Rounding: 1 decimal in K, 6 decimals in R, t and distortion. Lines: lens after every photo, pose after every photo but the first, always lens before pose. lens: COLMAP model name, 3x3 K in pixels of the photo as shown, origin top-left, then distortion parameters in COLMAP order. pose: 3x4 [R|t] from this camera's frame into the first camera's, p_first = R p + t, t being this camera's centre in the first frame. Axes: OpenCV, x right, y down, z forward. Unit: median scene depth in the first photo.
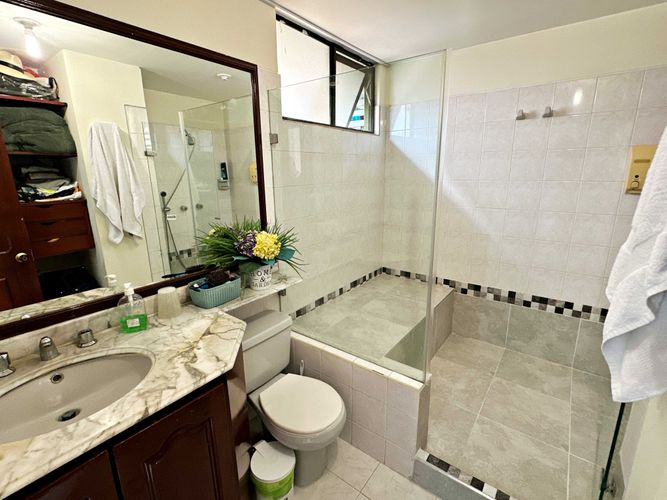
lens RADIAL K [[313.5, 0, 337.8], [0, 313.5, 251.2], [0, 0, 1]] dist [-0.004592, 0.001094]
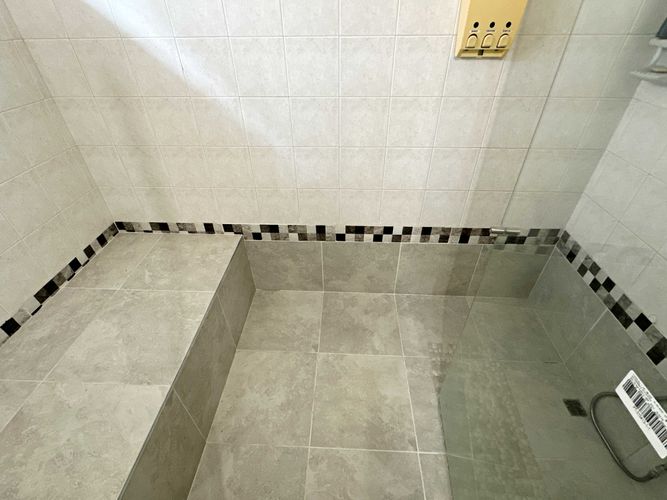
lens RADIAL K [[313.5, 0, 332.0], [0, 313.5, 251.3], [0, 0, 1]] dist [-0.004592, 0.001094]
pose [[0.829806, -0.340235, 0.442338, 0.255795], [0.137540, 0.892884, 0.428766, -0.113798], [-0.540838, -0.294953, 0.787717, 0.429584]]
